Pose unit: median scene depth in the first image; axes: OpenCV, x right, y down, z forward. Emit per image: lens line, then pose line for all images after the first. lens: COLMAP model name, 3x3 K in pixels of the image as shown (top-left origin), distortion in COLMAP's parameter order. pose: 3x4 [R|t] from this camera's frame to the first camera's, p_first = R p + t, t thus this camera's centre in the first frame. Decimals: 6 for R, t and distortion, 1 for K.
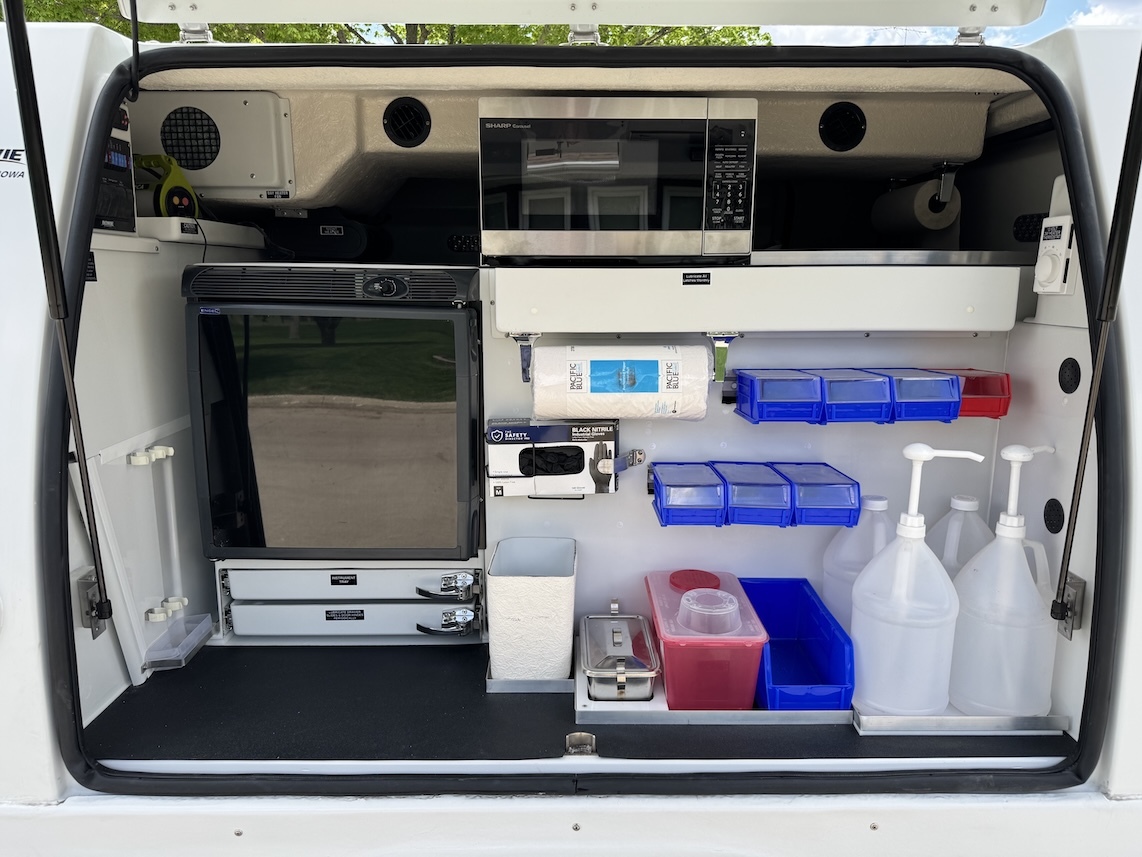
lens RADIAL K [[814.8, 0, 571.0], [0, 814.8, 428.5], [0, 0, 1]] dist [0.061687, -0.105945]
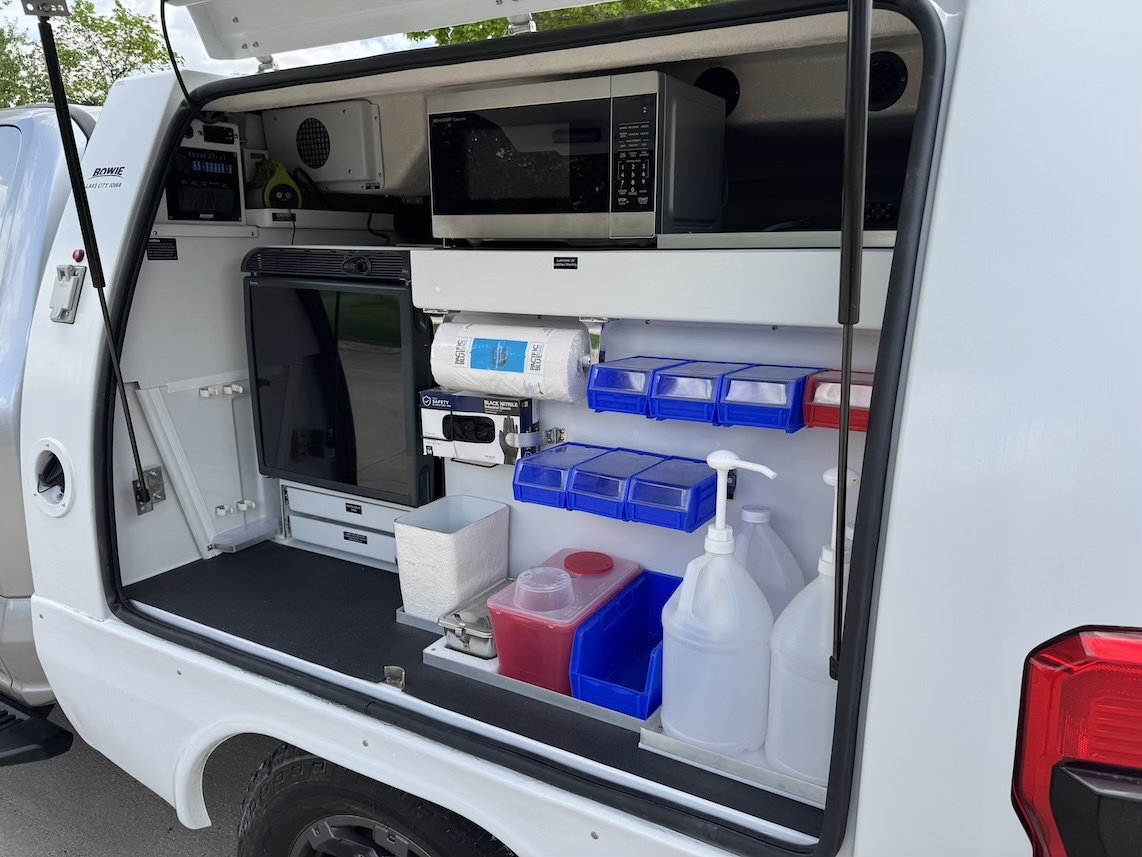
lens RADIAL K [[814.8, 0, 571.0], [0, 814.8, 428.5], [0, 0, 1]] dist [0.061687, -0.105945]
pose [[0.862280, 0.111278, -0.494054, 0.638014], [-0.092426, 0.993755, 0.062517, -0.041735], [0.497926, -0.008243, 0.867181, 0.123961]]
